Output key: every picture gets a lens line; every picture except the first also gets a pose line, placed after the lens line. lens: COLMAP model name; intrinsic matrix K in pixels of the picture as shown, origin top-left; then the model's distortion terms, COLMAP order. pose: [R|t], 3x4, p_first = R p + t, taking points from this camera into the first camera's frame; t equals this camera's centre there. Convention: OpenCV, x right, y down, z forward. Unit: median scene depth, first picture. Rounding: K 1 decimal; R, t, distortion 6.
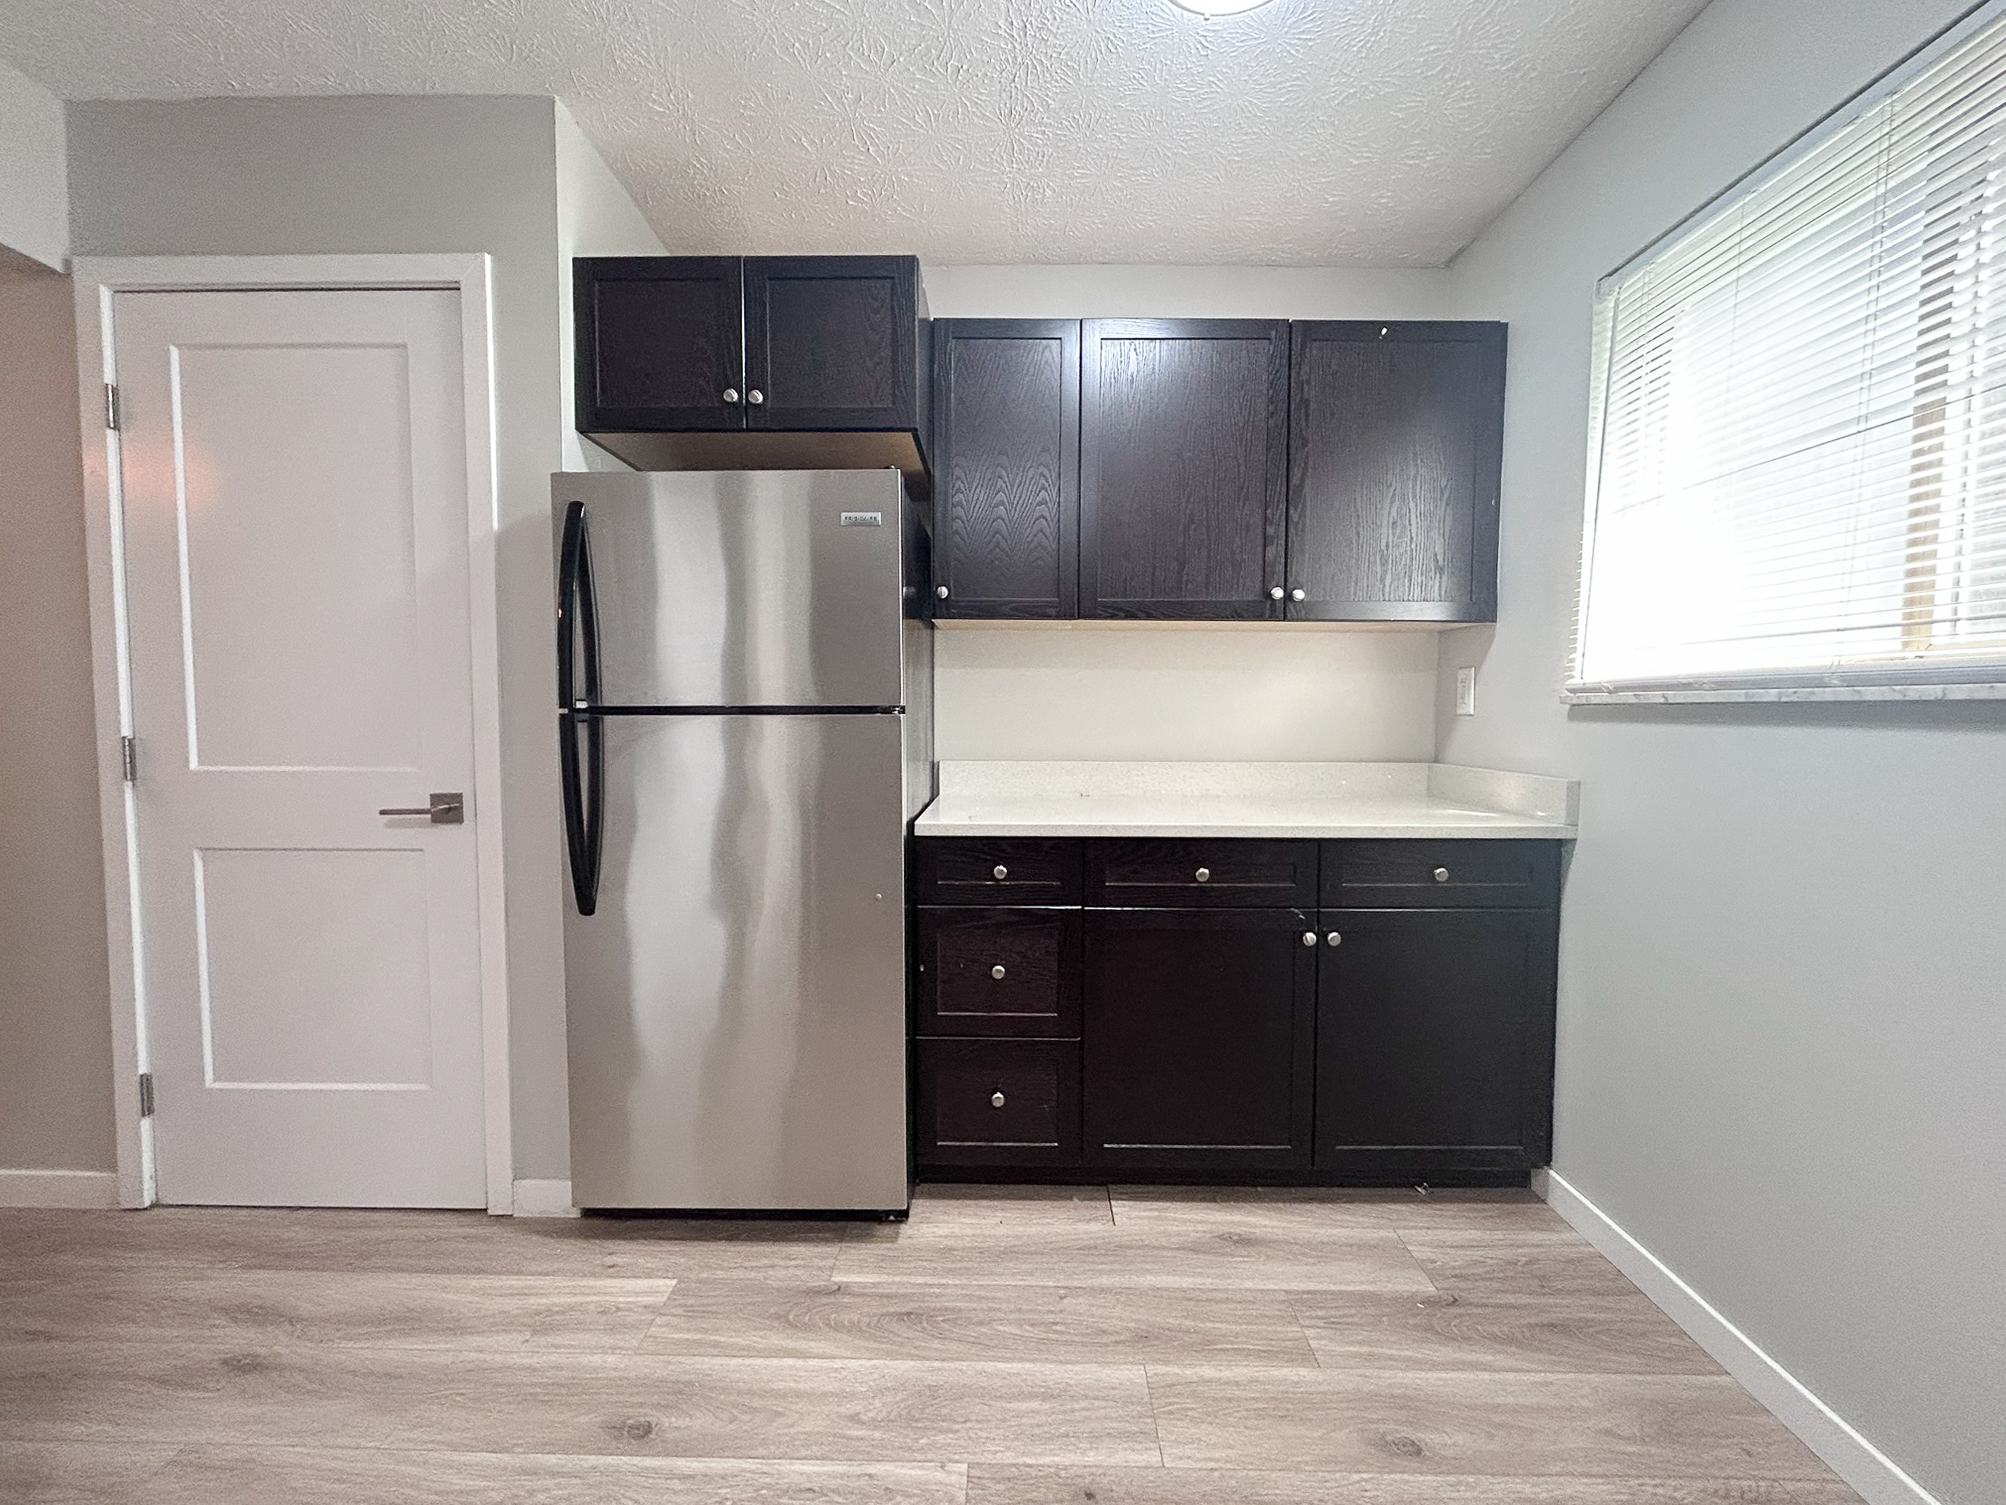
lens RADIAL K [[812.7, 0, 1003.0], [0, 812.7, 752.5], [0, 0, 1]] dist [-0.001803, 0.000185]
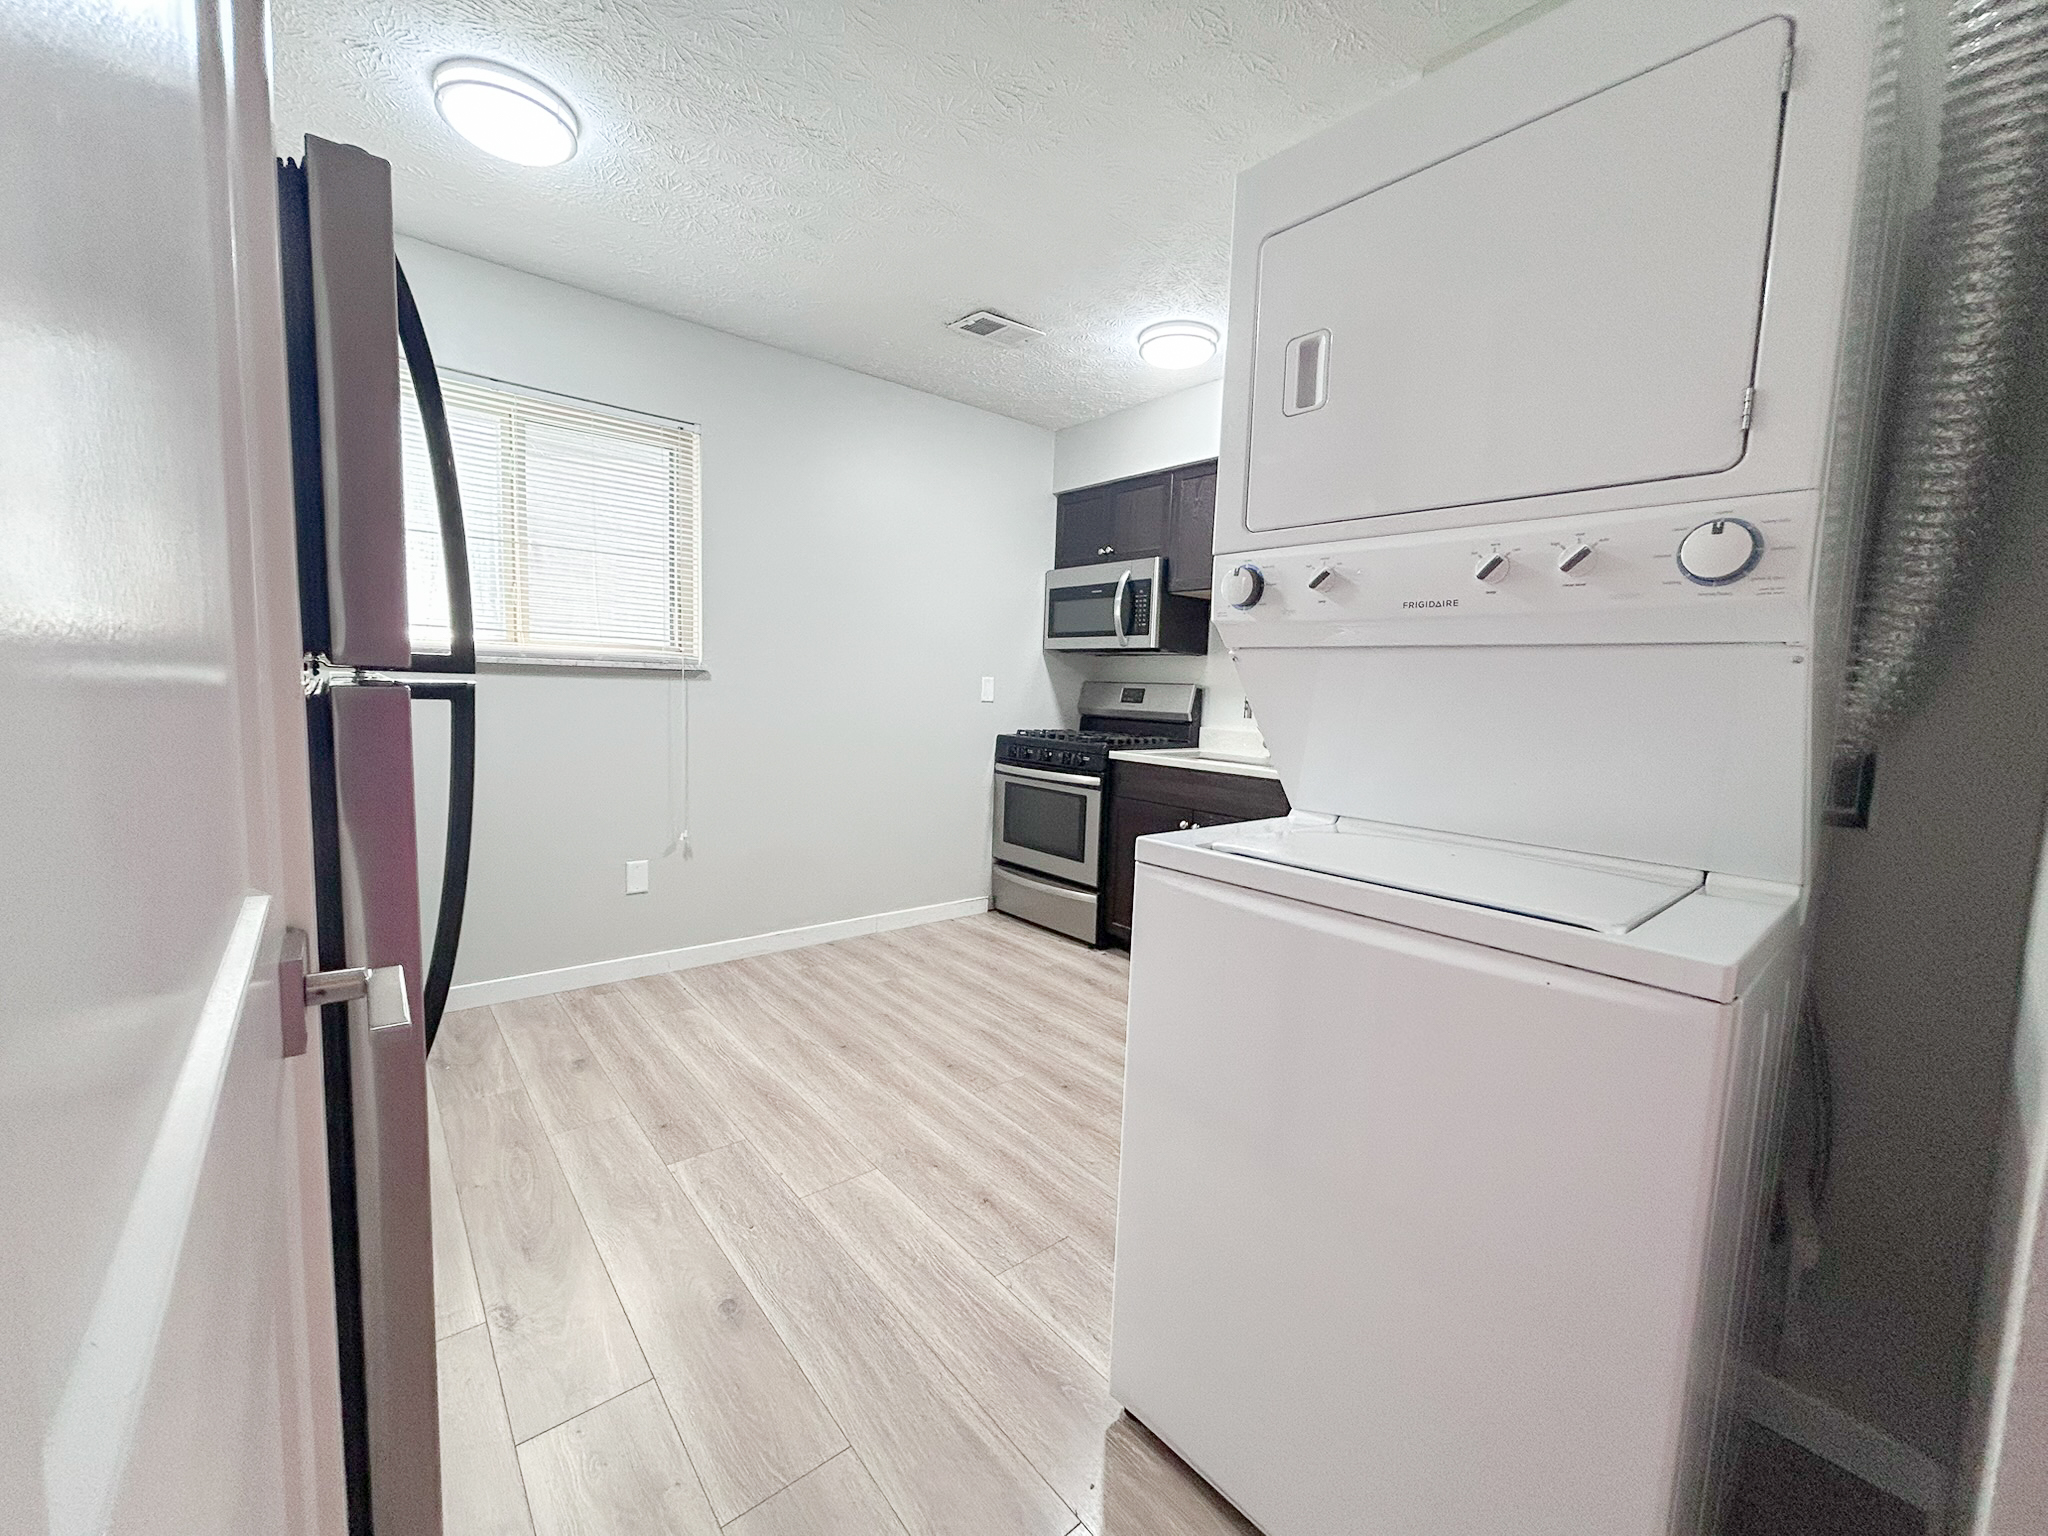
lens RADIAL K [[829.7, 0, 1024.0], [0, 829.7, 768.0], [0, 0, 1]] dist [-0.001803, 0.000185]
pose [[-0.652491, -0.104695, 0.750529, -1.391116], [-0.003039, 0.990764, 0.135564, -0.079630], [-0.757790, 0.086174, -0.646783, 1.255666]]
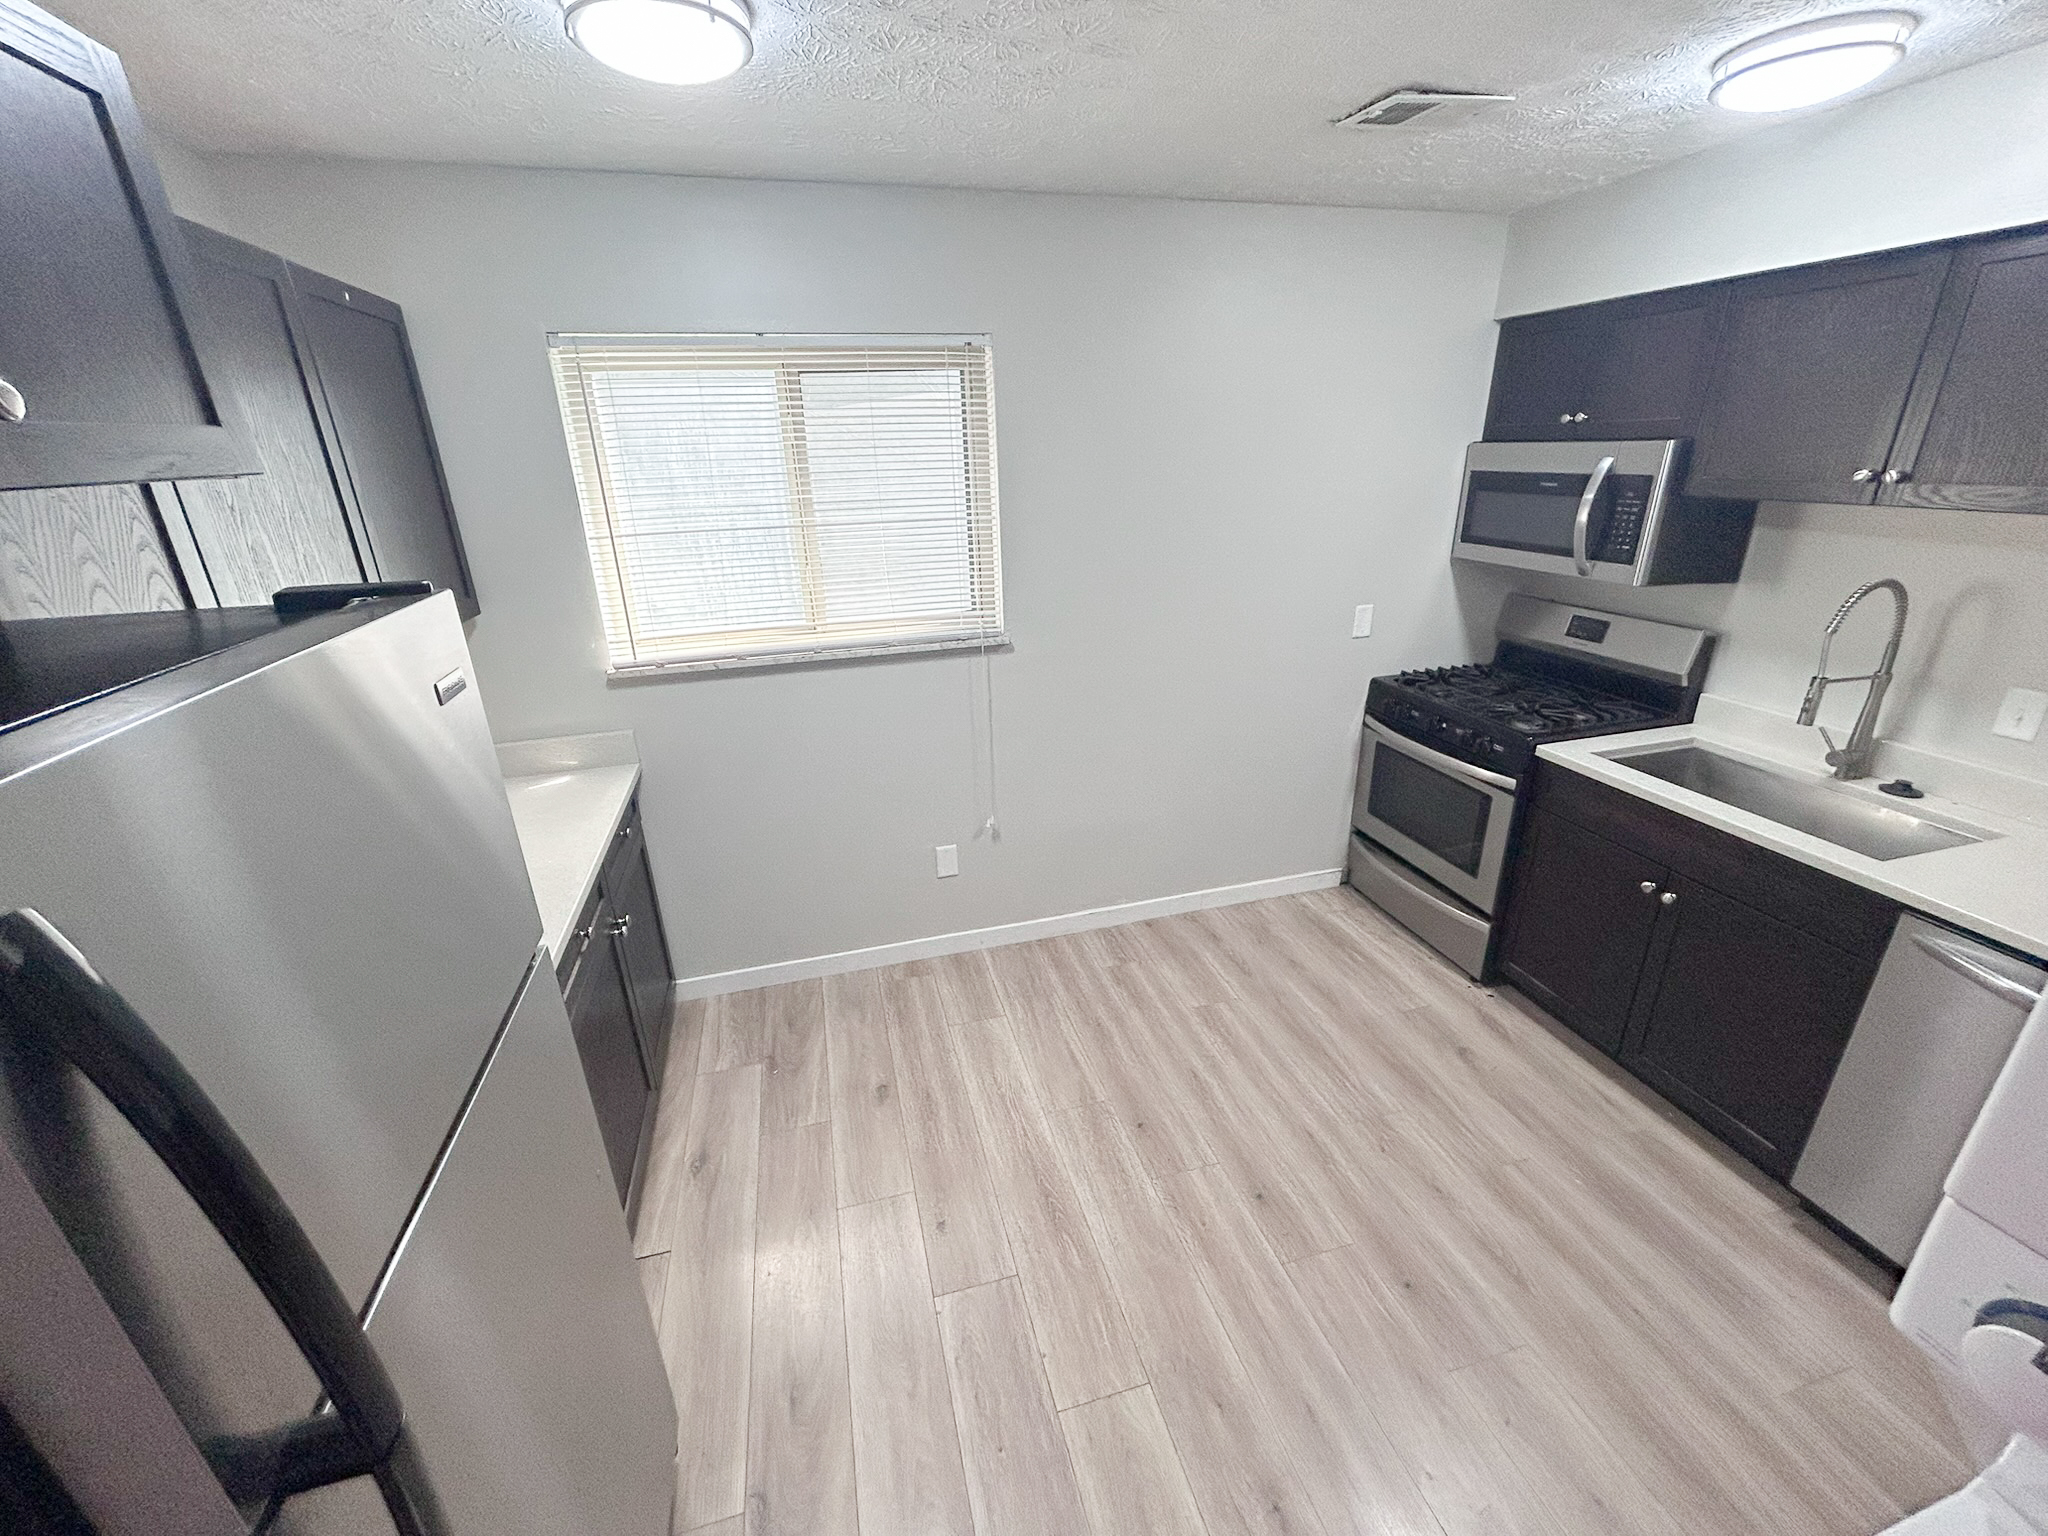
lens RADIAL K [[826.6, 0, 1024.0], [0, 826.6, 768.0], [0, 0, 1]] dist [0.000395, 0.000382]
pose [[-0.280167, -0.346871, 0.895090, -0.957090], [0.071223, 0.922352, 0.379729, -0.496160], [-0.957305, 0.170138, -0.233708, 0.898197]]
